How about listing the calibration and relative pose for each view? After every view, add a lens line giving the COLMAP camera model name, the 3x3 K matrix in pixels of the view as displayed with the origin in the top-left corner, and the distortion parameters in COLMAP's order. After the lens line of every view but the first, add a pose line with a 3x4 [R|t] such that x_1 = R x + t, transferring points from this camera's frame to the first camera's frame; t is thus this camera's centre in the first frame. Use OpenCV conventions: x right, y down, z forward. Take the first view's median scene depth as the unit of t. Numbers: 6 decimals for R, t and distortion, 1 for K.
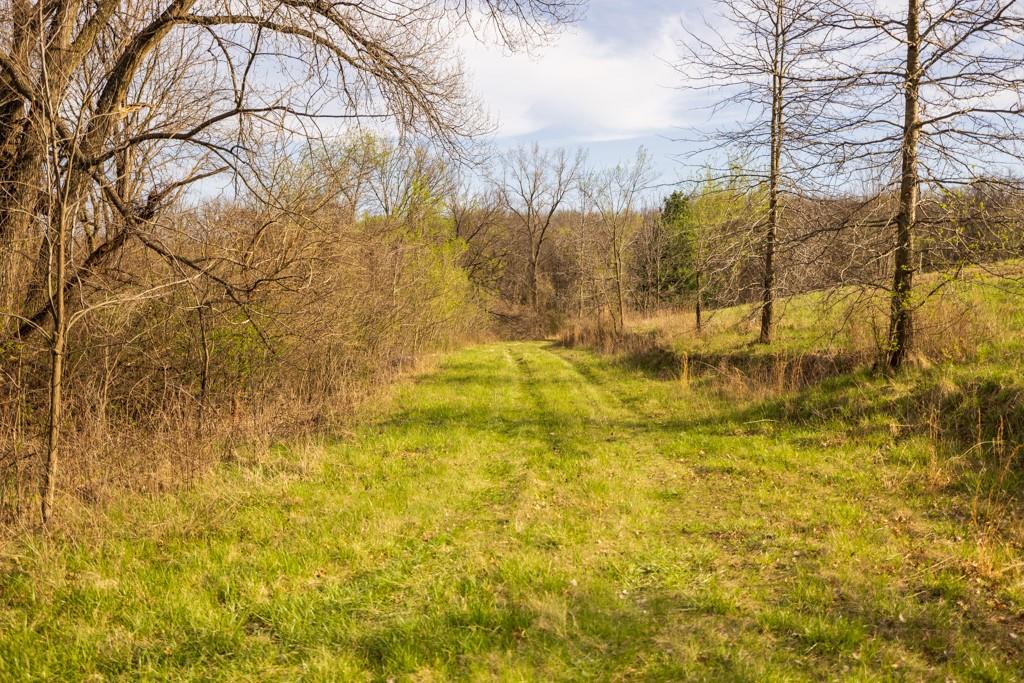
lens RADIAL K [[1014.2, 0, 512.3], [0, 1014.2, 338.5], [0, 0, 1]] dist [-0.011779, 0.000000]
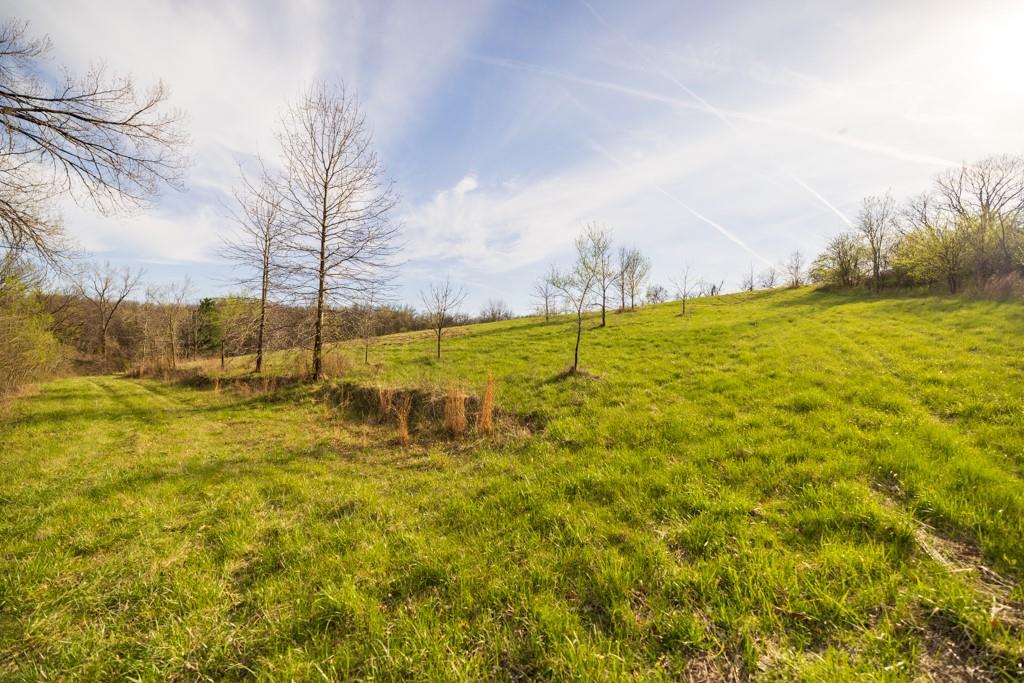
lens RADIAL K [[444.0, 0, 514.2], [0, 444.0, 337.8], [0, 0, 1]] dist [0.003323, 0.001280]
pose [[0.717299, 0.031621, 0.696048, -0.037268], [0.018860, 0.997723, -0.064761, 0.002912], [-0.696510, 0.059581, 0.715069, -0.125676]]
